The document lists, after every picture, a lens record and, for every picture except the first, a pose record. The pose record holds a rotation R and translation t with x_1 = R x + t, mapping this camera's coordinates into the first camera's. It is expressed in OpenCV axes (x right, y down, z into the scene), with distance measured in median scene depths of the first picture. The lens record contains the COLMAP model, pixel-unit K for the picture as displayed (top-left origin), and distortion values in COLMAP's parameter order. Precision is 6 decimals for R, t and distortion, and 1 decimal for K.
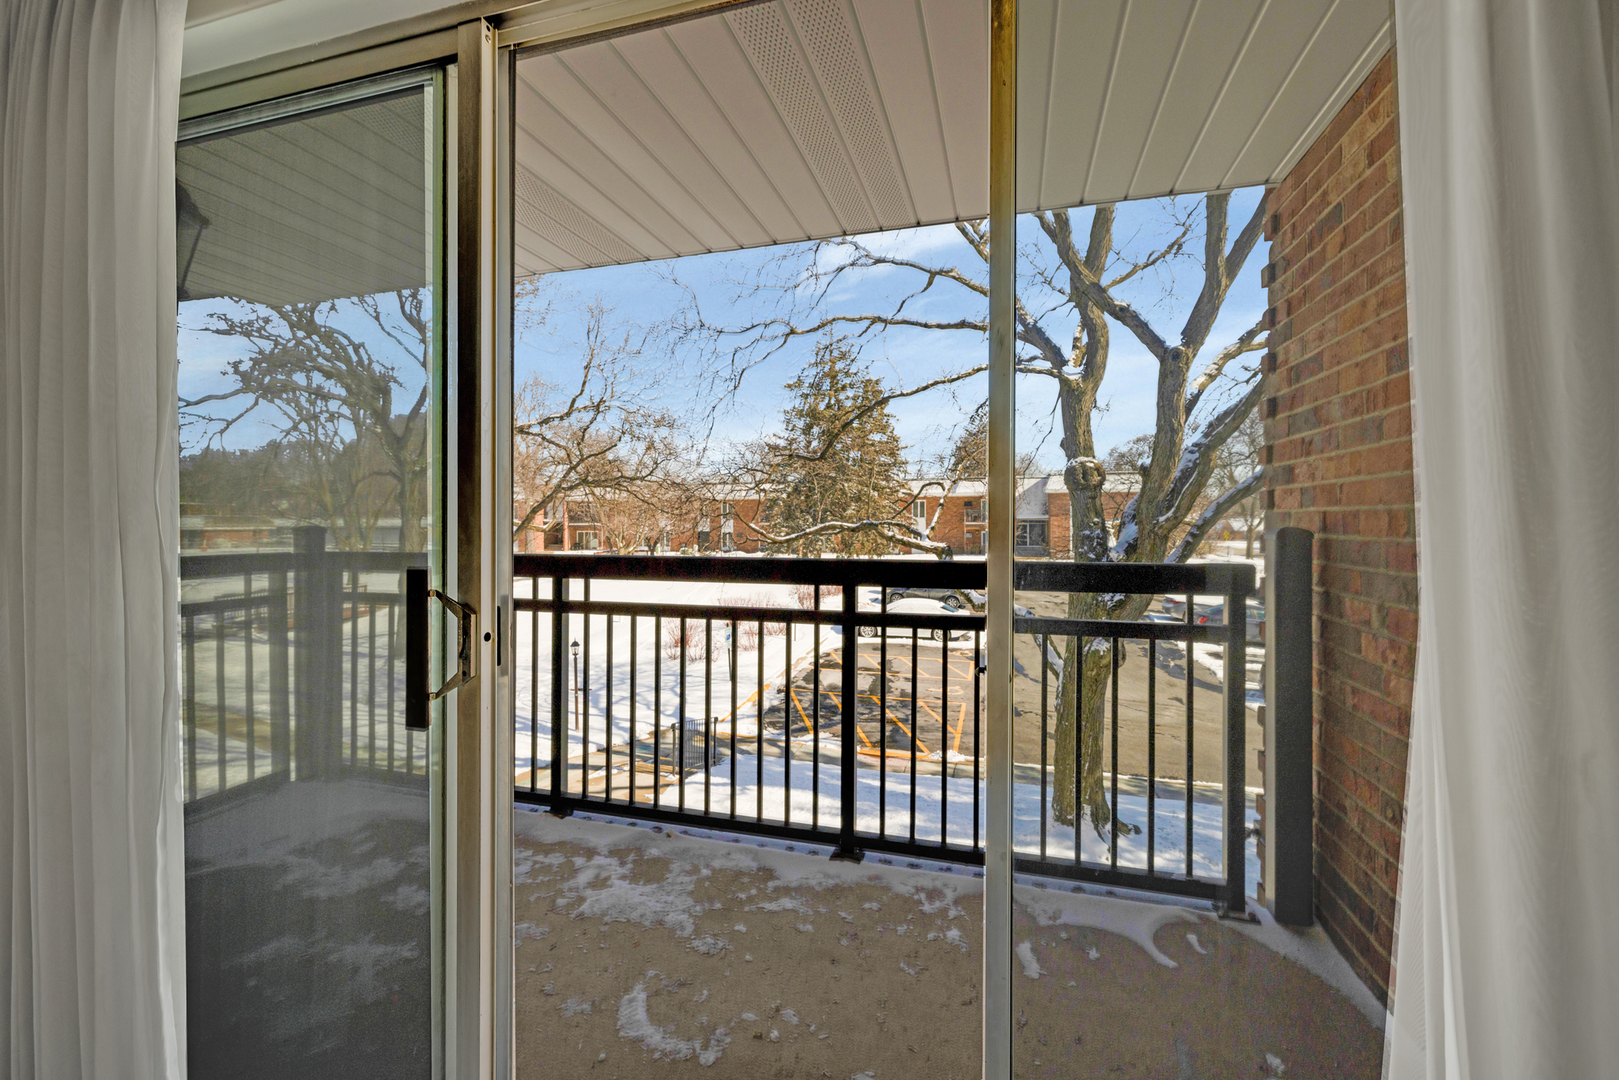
lens RADIAL K [[656.3, 0, 773.7], [0, 656.3, 540.0], [0, 0, 1]] dist [-0.002966, -0.000378]
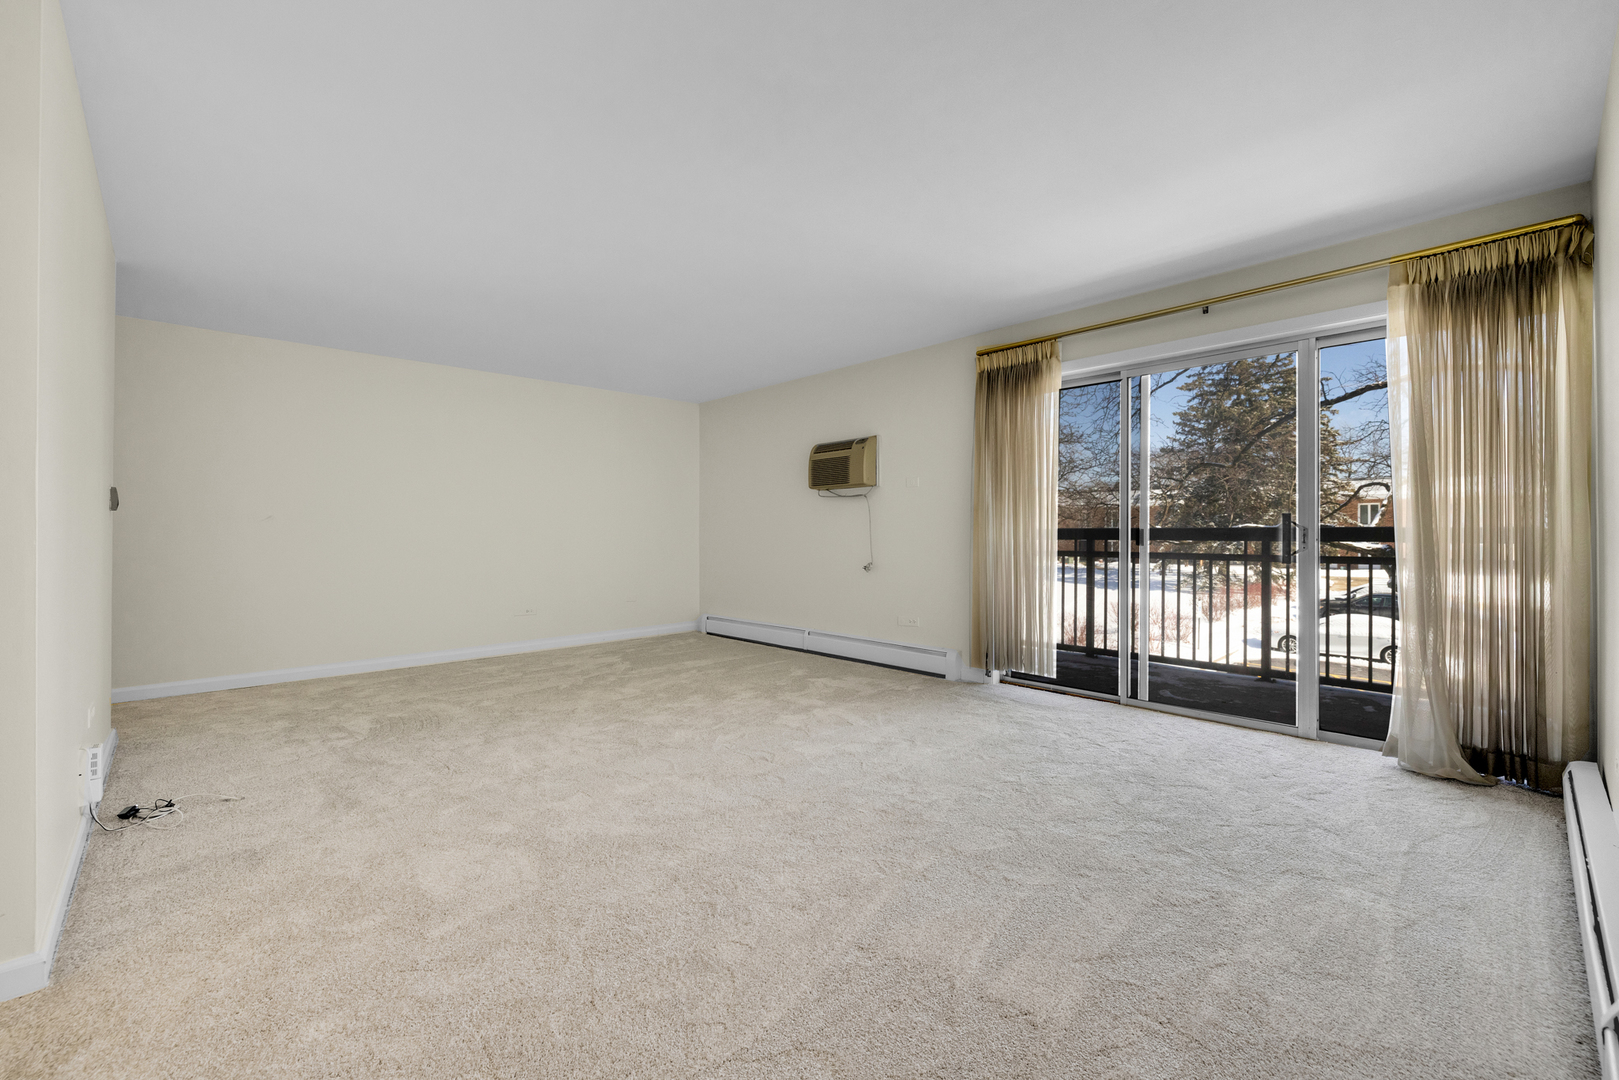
lens RADIAL K [[656.3, 0, 773.7], [0, 656.3, 540.0], [0, 0, 1]] dist [-0.002966, -0.000378]
pose [[0.862874, -0.000214, -0.505419, -0.015546], [-0.010004, 0.999797, -0.017503, 0.010996], [0.505320, 0.020159, 0.862697, -0.135029]]
